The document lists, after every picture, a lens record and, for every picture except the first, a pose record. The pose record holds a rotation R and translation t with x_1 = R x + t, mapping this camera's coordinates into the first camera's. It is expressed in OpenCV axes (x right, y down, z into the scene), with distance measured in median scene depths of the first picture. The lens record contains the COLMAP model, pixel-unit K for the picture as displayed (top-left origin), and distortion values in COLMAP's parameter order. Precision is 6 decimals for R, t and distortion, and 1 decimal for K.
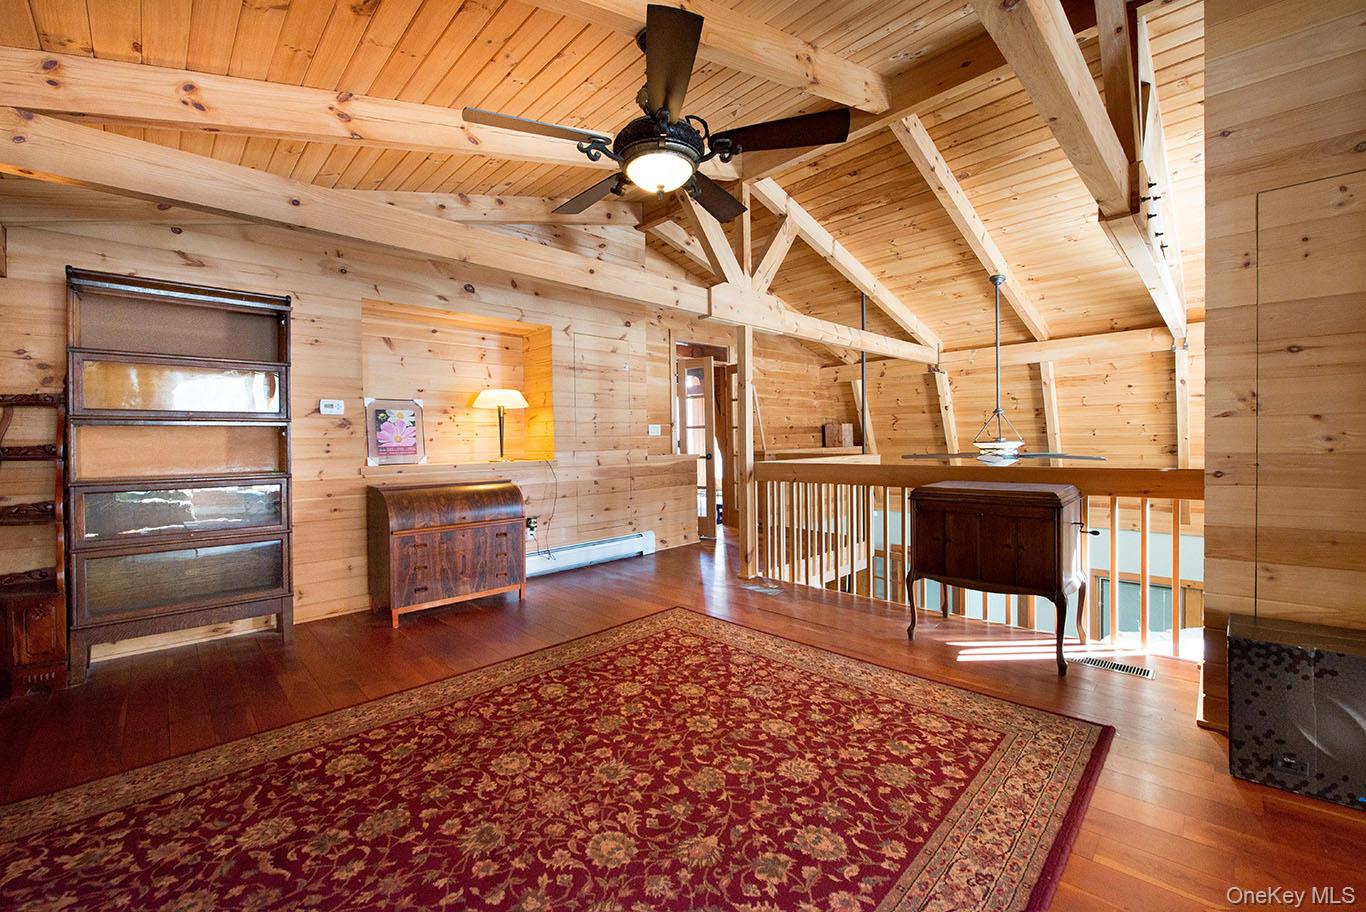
lens RADIAL K [[544.8, 0, 683.9], [0, 544.8, 448.2], [0, 0, 1]] dist [-0.000847, -0.000226]
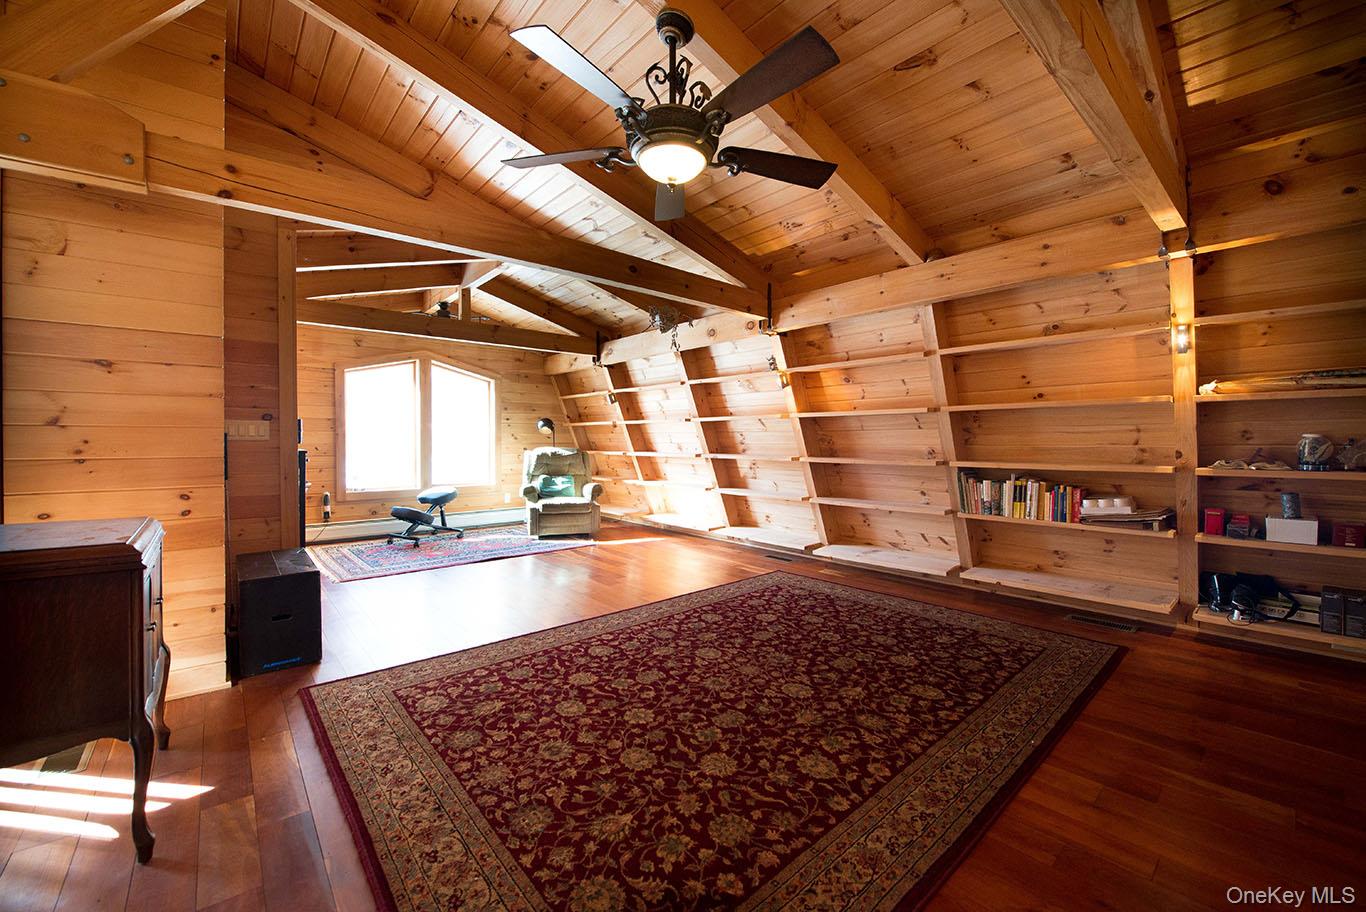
lens RADIAL K [[544.8, 0, 683.8], [0, 544.8, 449.9], [0, 0, 1]] dist [-0.000847, -0.000226]
pose [[-0.997769, 0.015041, 0.065048, -0.131556], [0.016140, 0.999735, 0.016401, -0.013665], [-0.064784, 0.017414, -0.997747, 2.107347]]
